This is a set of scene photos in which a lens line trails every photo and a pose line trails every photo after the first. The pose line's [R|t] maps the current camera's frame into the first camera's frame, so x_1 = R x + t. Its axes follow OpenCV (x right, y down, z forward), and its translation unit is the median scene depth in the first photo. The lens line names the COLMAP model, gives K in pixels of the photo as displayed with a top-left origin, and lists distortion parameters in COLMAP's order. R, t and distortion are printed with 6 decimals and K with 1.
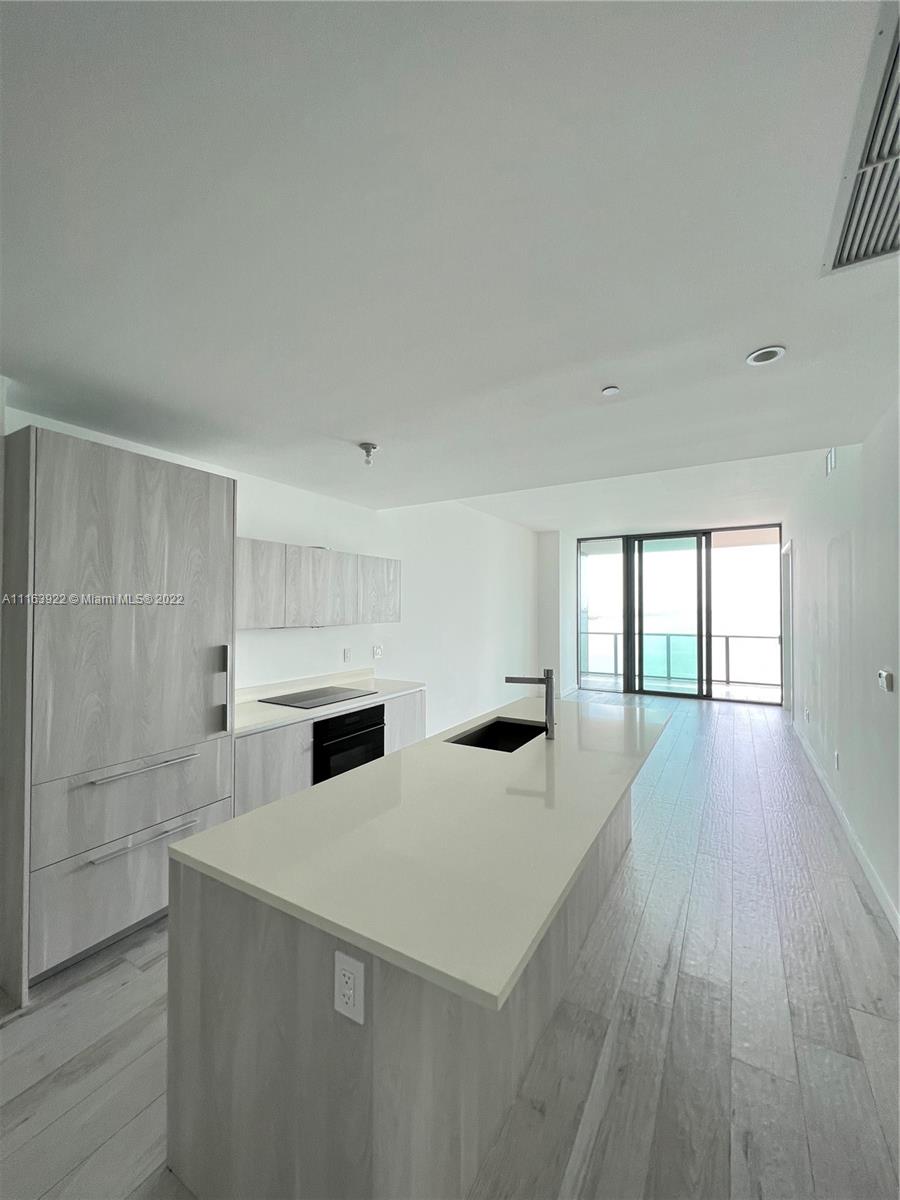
lens RADIAL K [[480.2, 0, 449.0], [0, 480.2, 604.6], [0, 0, 1]] dist [-0.002670, 0.001045]
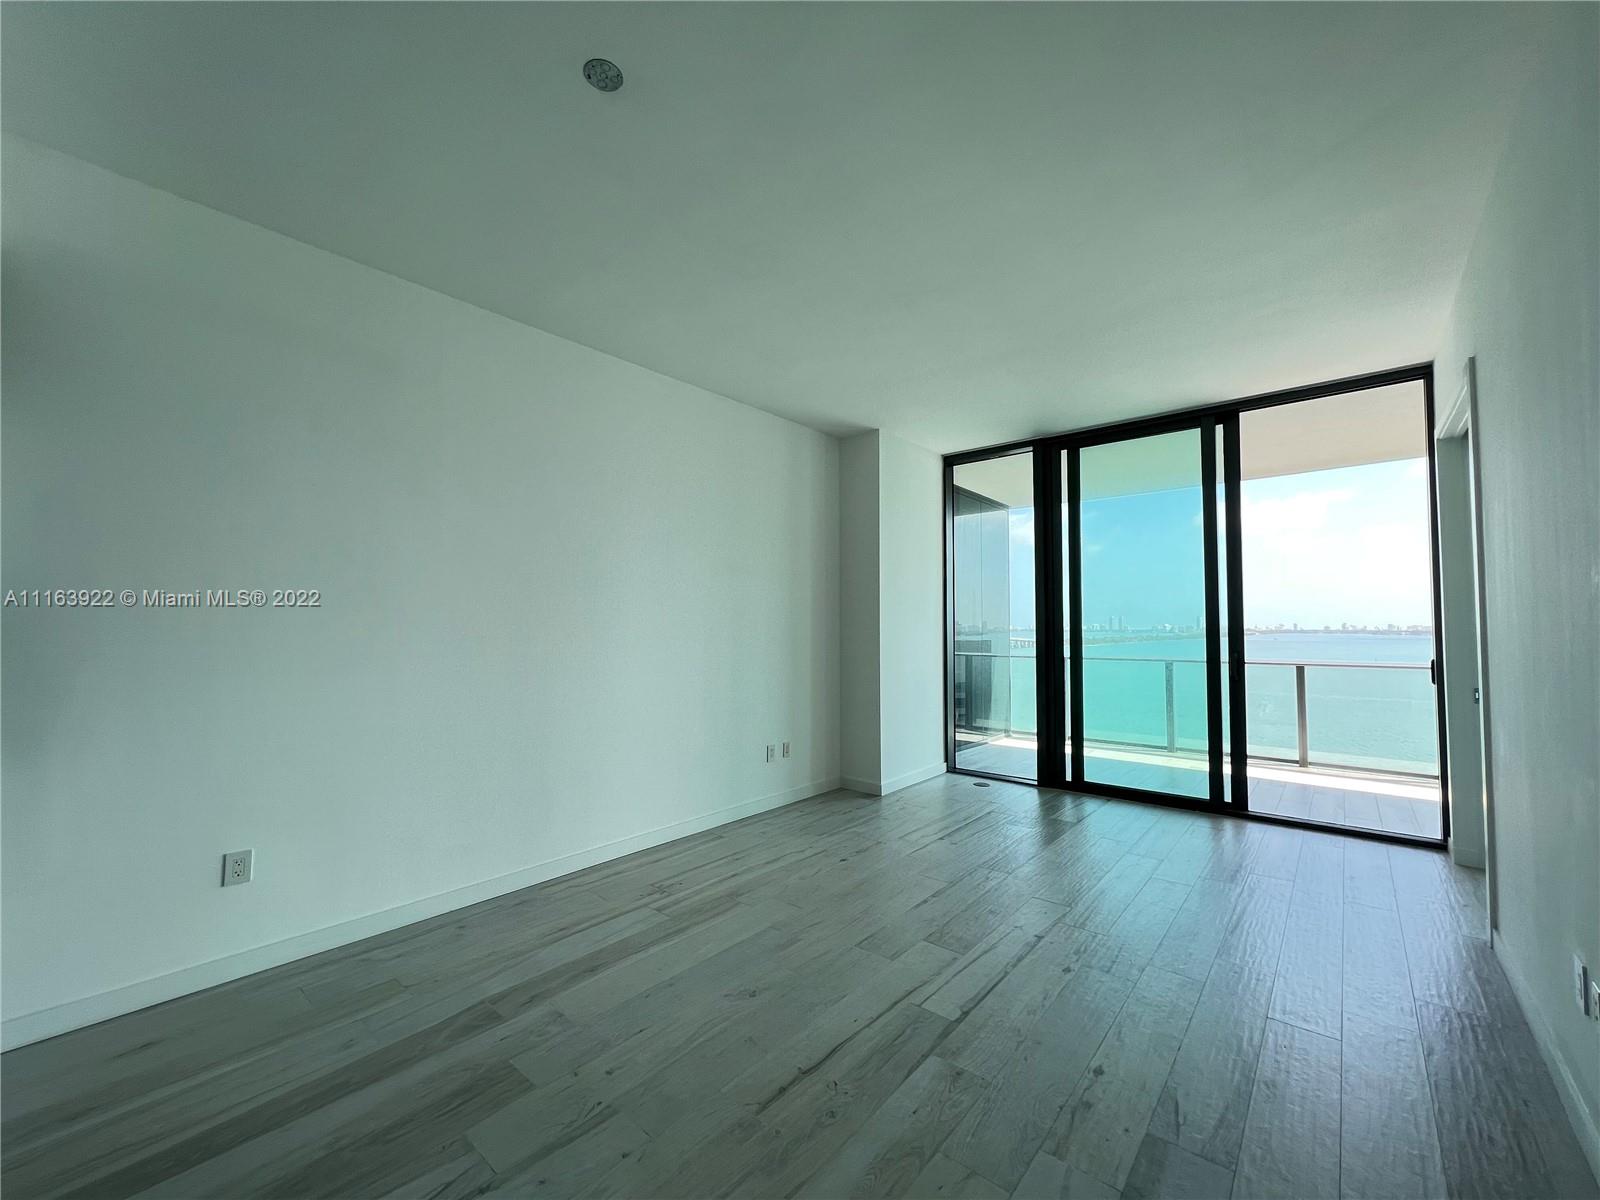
lens RADIAL K [[640.3, 0, 801.5], [0, 640.3, 607.6], [0, 0, 1]] dist [-0.002670, 0.001045]
pose [[0.985721, -0.005513, -0.168299, 0.546127], [0.001836, 0.999756, -0.021996, 0.063275], [0.168379, 0.021373, 0.985491, 0.808761]]
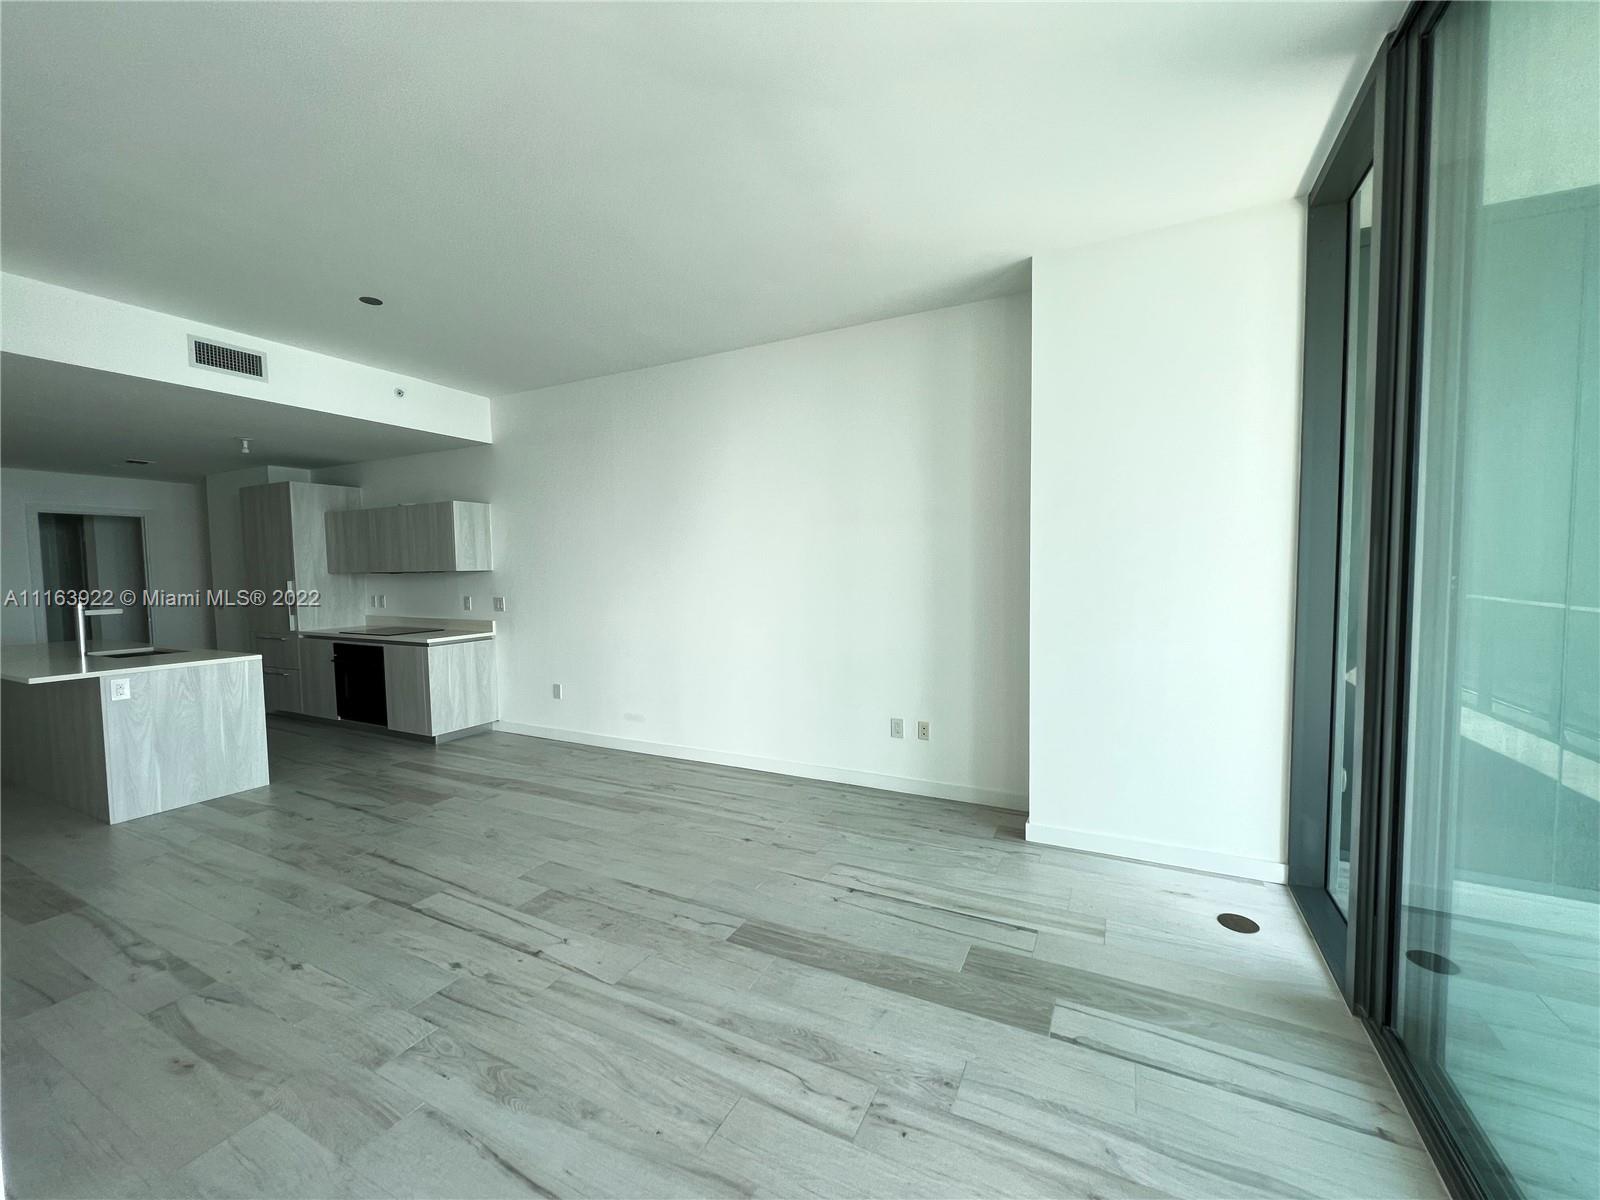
lens RADIAL K [[640.3, 0, 802.9], [0, 640.3, 605.7], [0, 0, 1]] dist [-0.002670, 0.001045]
pose [[0.067297, 0.057002, -0.996103, 1.275168], [0.021291, 0.998057, 0.058552, 0.050726], [0.997506, -0.025148, 0.065953, 1.758509]]
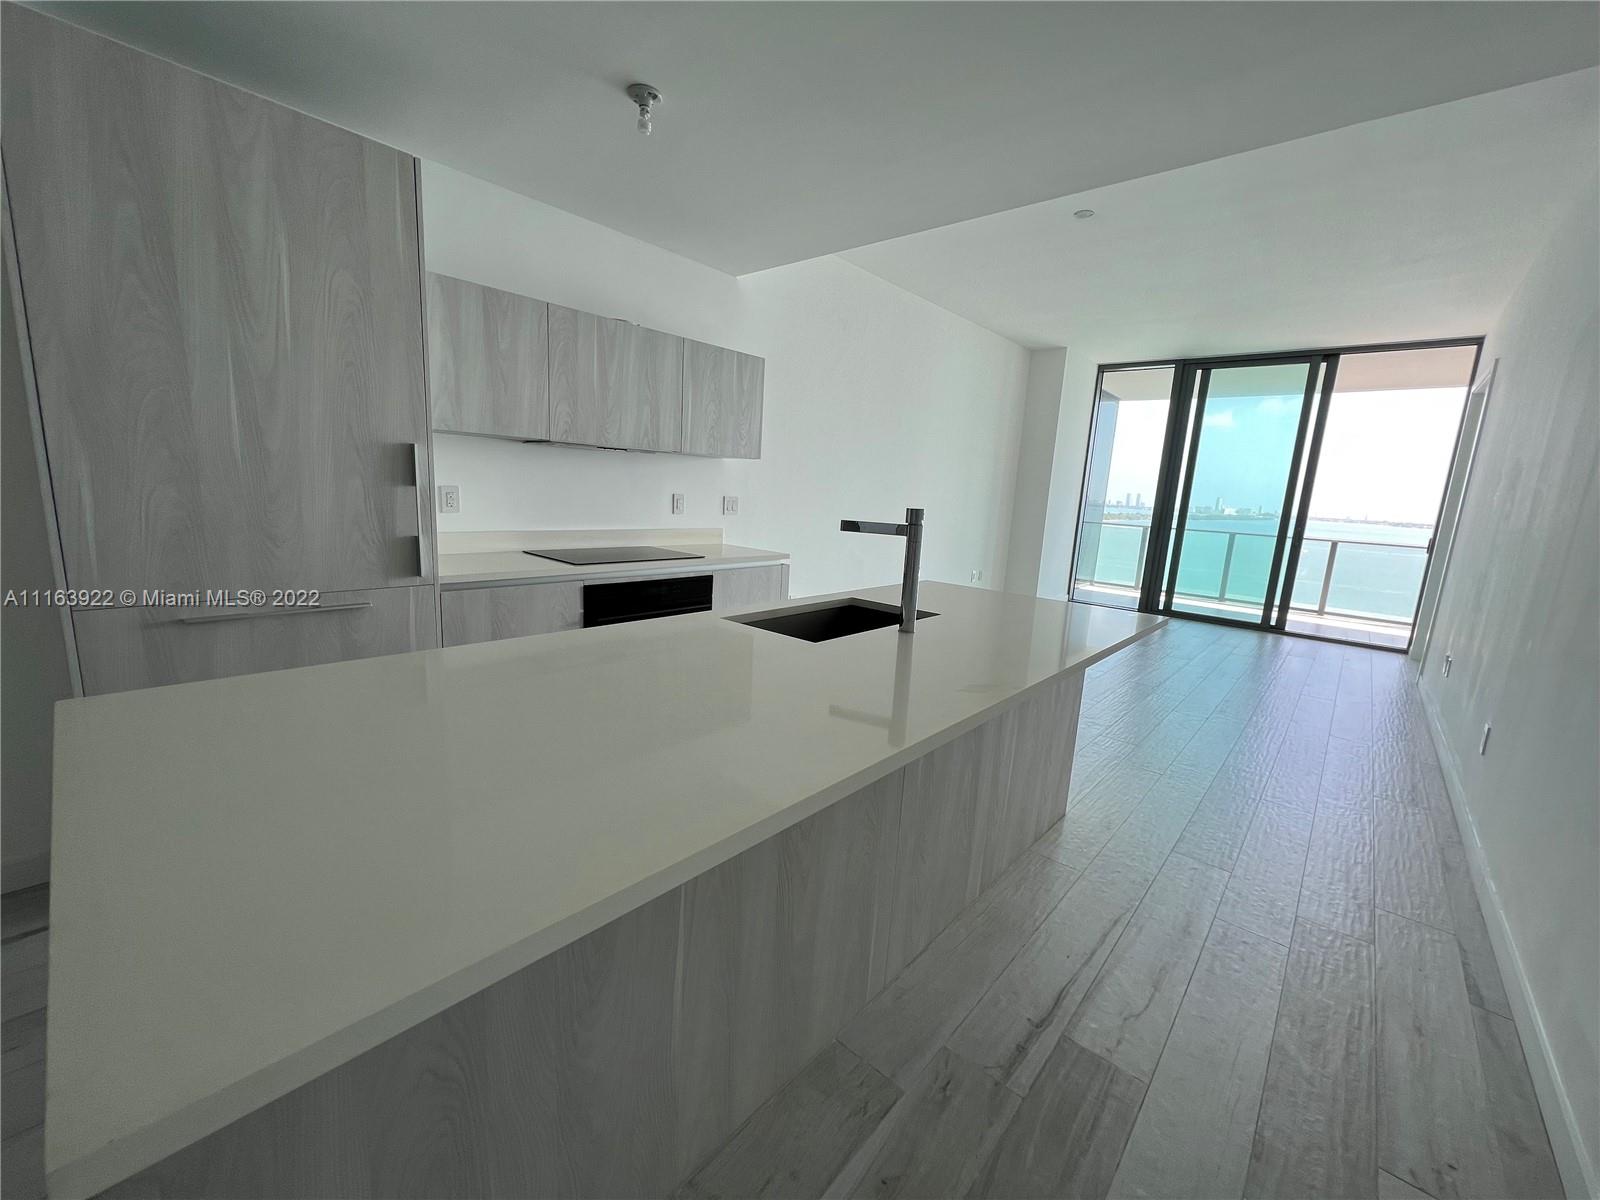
lens RADIAL K [[640.3, 0, 801.3], [0, 640.3, 607.0], [0, 0, 1]] dist [-0.002670, 0.001045]
pose [[0.981283, 0.087947, -0.171315, 0.134293], [-0.053632, 0.979235, 0.195507, 0.067675], [0.184952, -0.182660, 0.965623, 0.154251]]
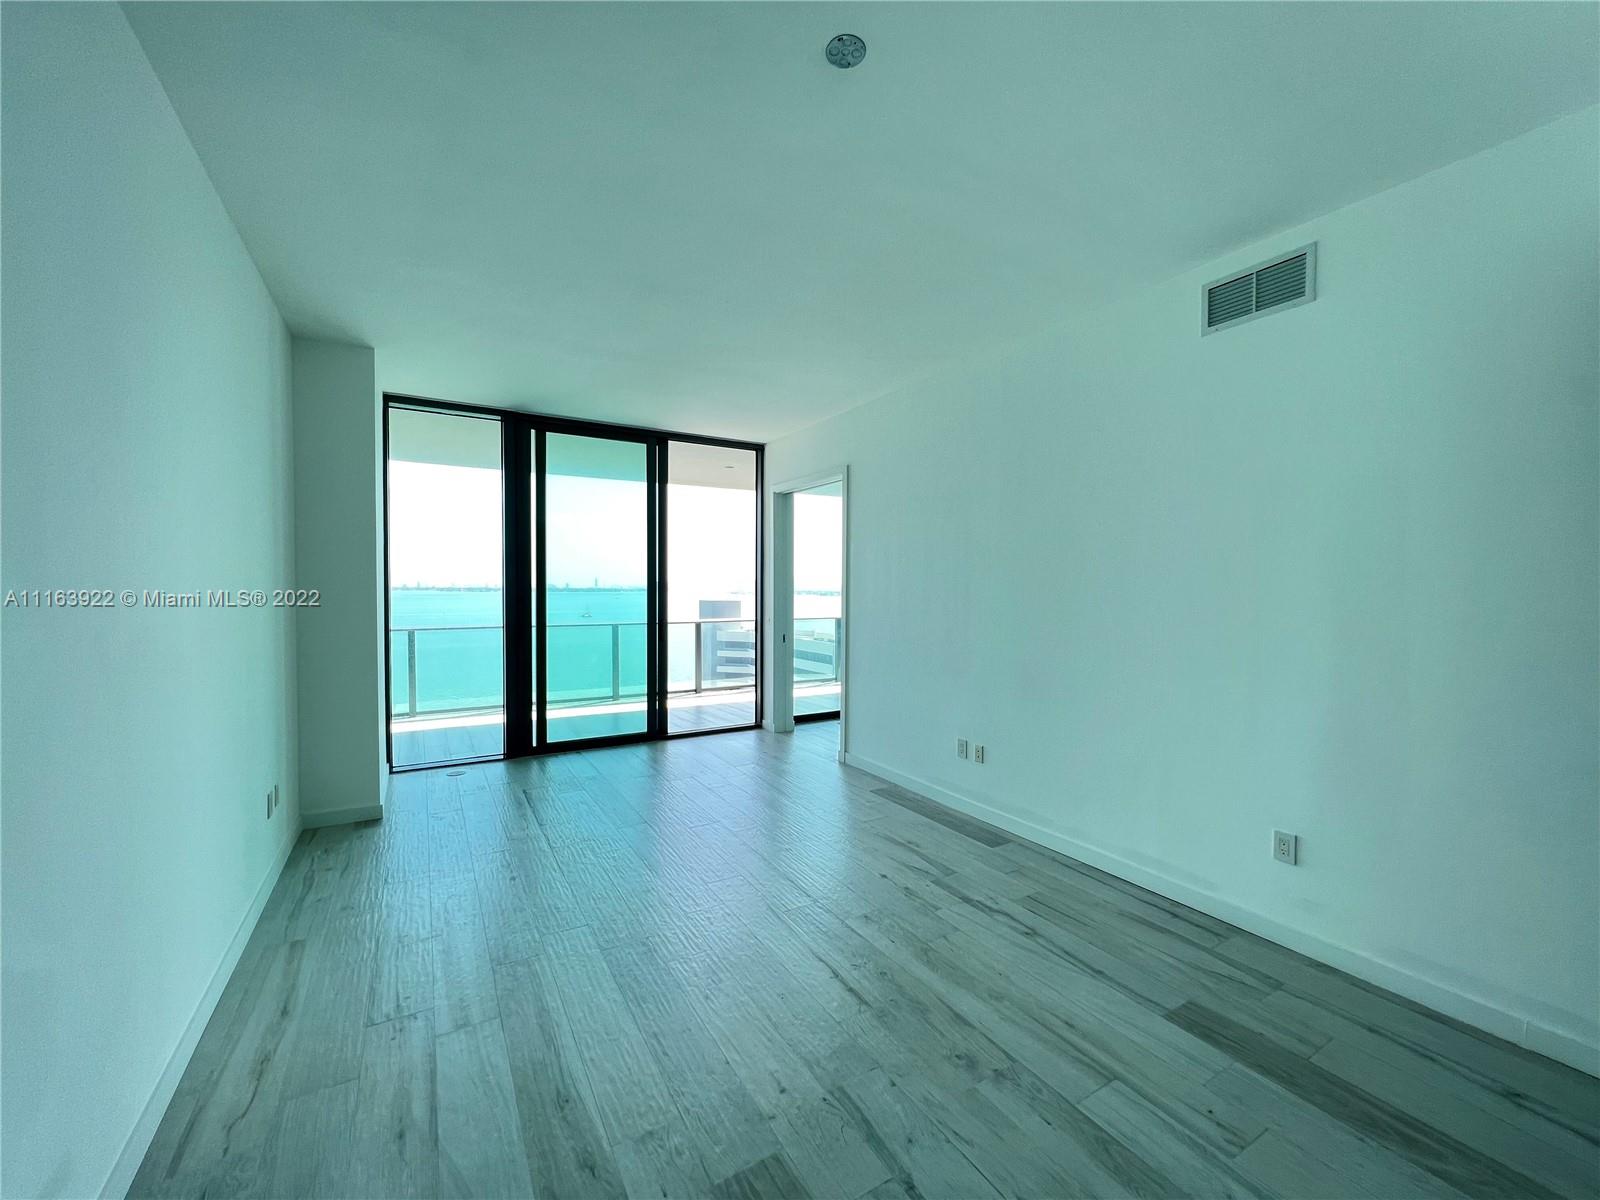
lens RADIAL K [[640.3, 0, 801.0], [0, 640.3, 597.6], [0, 0, 1]] dist [-0.002670, 0.001045]
pose [[0.476634, -0.013296, 0.879001, -0.080173], [-0.012185, 0.999690, 0.021729, 0.031763], [-0.879017, -0.021067, 0.476324, 1.039789]]
